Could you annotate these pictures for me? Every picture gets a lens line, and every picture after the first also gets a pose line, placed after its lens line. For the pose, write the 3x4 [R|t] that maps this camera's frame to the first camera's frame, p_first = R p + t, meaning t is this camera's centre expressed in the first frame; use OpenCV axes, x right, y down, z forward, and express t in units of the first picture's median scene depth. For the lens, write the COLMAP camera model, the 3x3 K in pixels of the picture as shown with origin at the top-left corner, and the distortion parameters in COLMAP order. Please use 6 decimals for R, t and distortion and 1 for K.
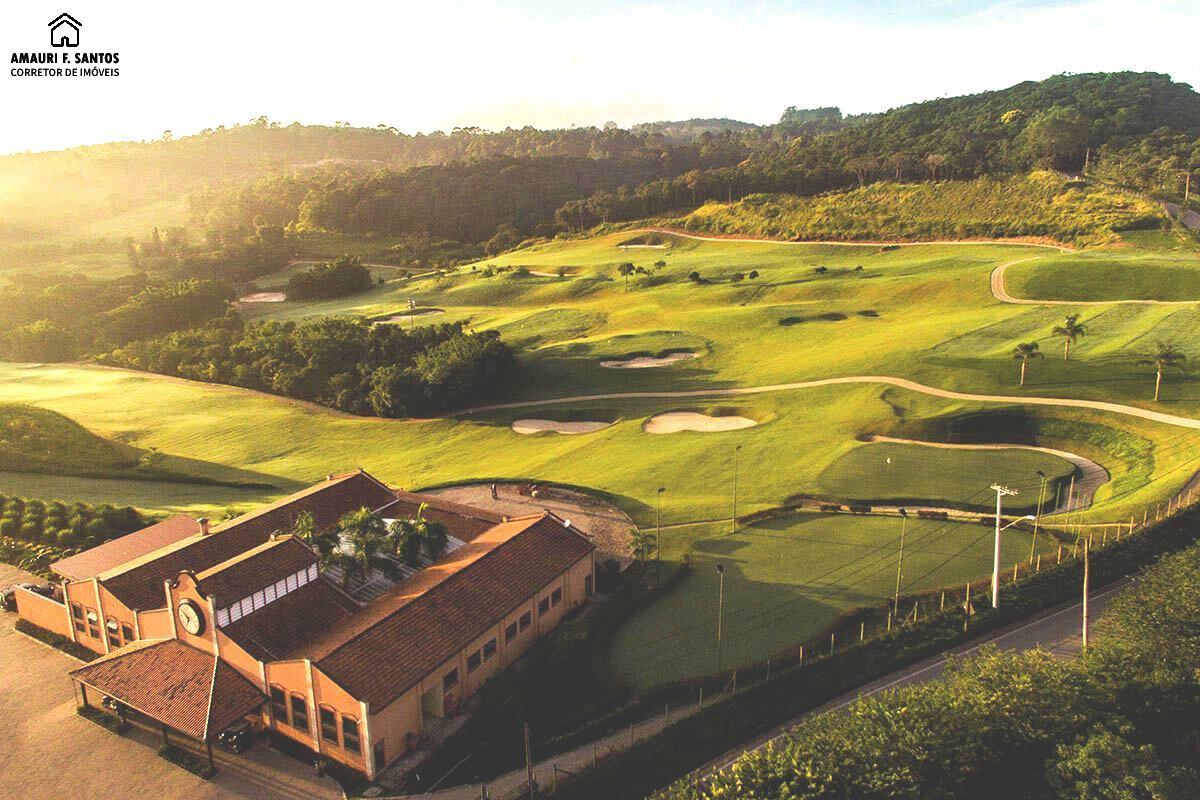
lens RADIAL K [[819.3, 0, 599.4], [0, 819.3, 399.1], [0, 0, 1]] dist [0.001585, -0.003920]
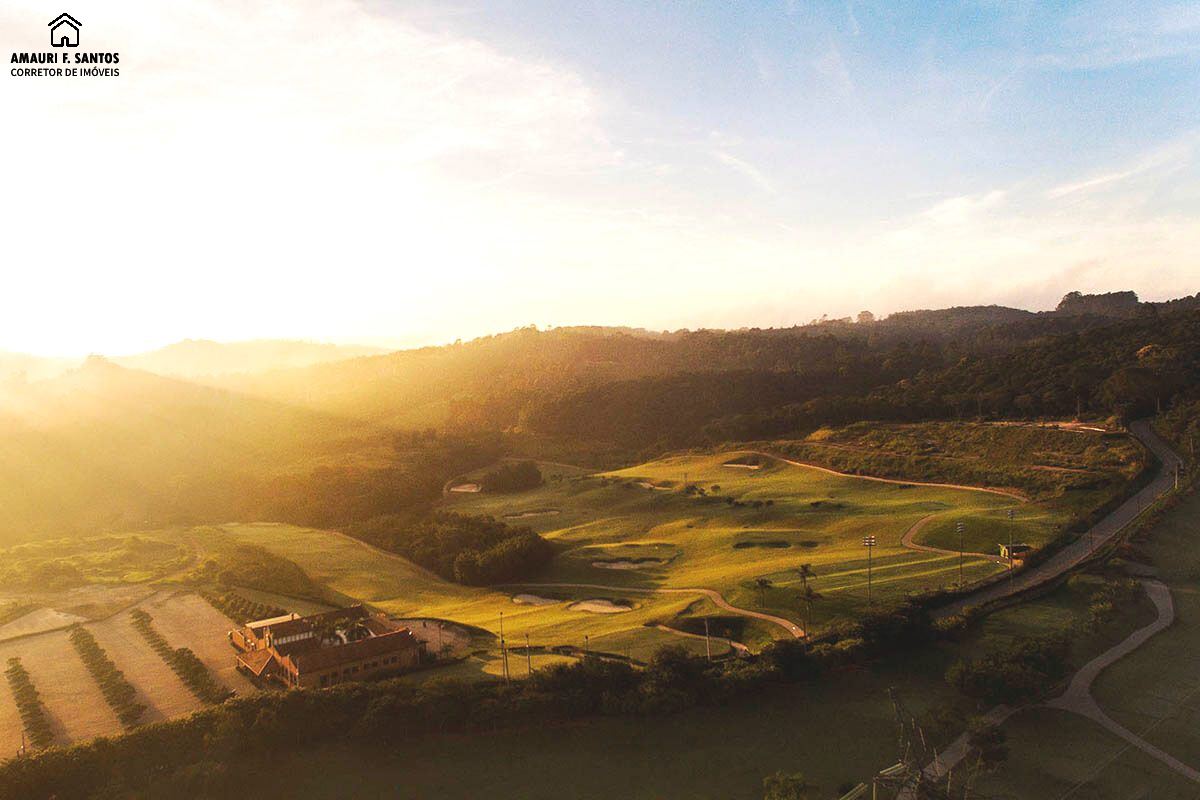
lens RADIAL K [[1053.0, 0, 600.0], [0, 1053.0, 400.3], [0, 0, 1]] dist [0.007231, 0.001999]
pose [[0.904823, 0.031312, -0.424635, 0.762574], [-0.099368, 0.985283, -0.139082, -0.065561], [0.414031, 0.168040, 0.894618, -0.726426]]
